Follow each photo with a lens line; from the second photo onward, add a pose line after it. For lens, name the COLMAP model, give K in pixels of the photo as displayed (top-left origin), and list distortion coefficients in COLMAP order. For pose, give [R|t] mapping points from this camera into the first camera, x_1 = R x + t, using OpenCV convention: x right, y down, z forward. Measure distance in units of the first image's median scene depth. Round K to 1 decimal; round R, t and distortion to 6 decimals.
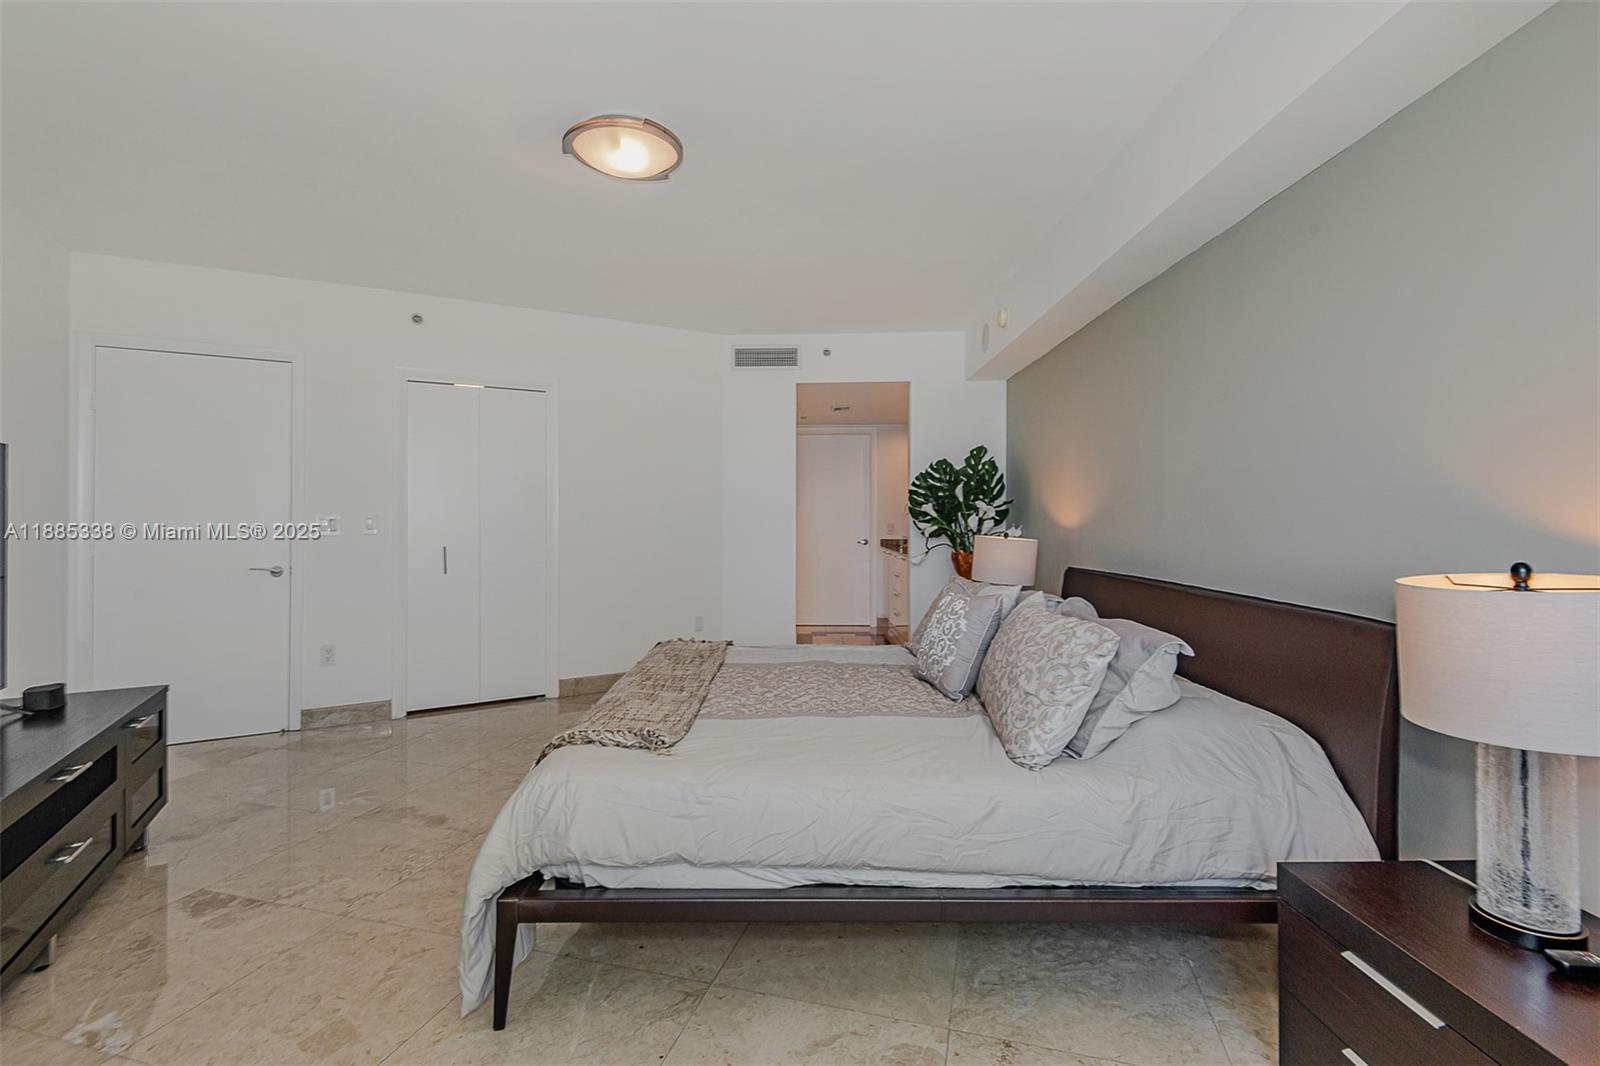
lens RADIAL K [[738.8, 0, 800.0], [0, 738.8, 533.0], [0, 0, 1]] dist [0.046429, -0.019221]
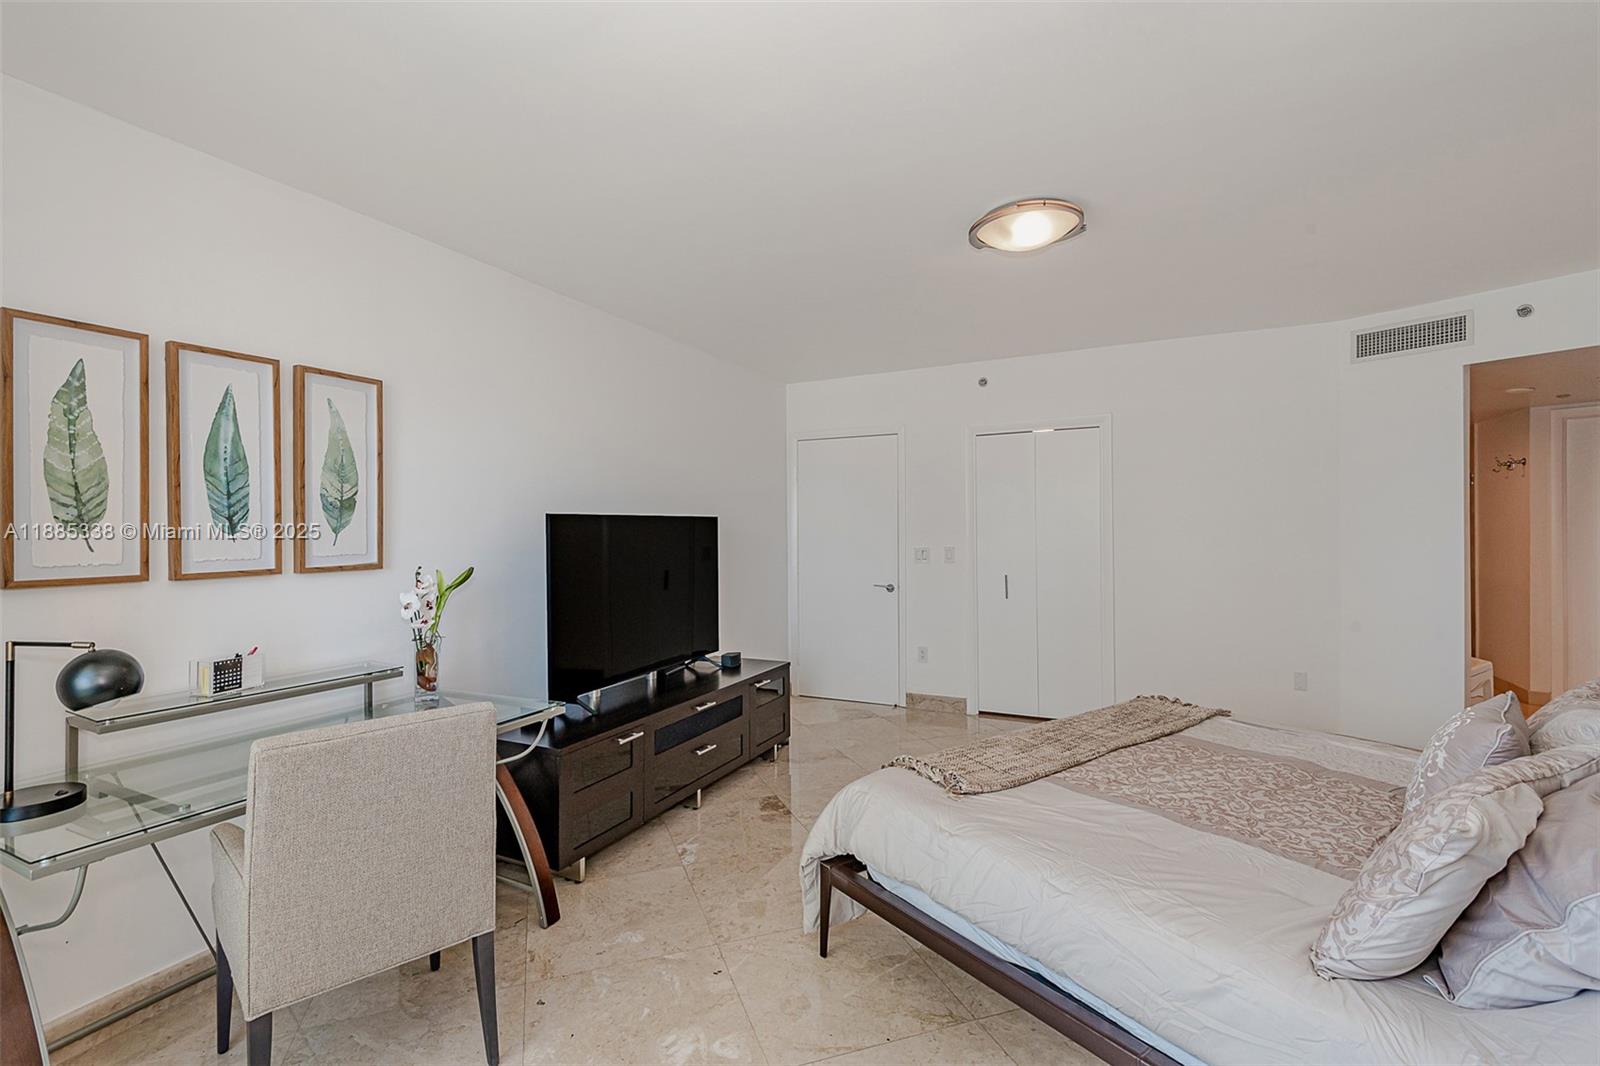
lens RADIAL K [[767.6, 0, 800.0], [0, 767.6, 533.0], [0, 0, 1]] dist [0.017041, -0.000720]
pose [[0.562168, 0.016539, -0.826858, 0.555137], [-0.009013, 0.999863, 0.013871, -0.101725], [0.826974, -0.000345, 0.562240, 0.131638]]
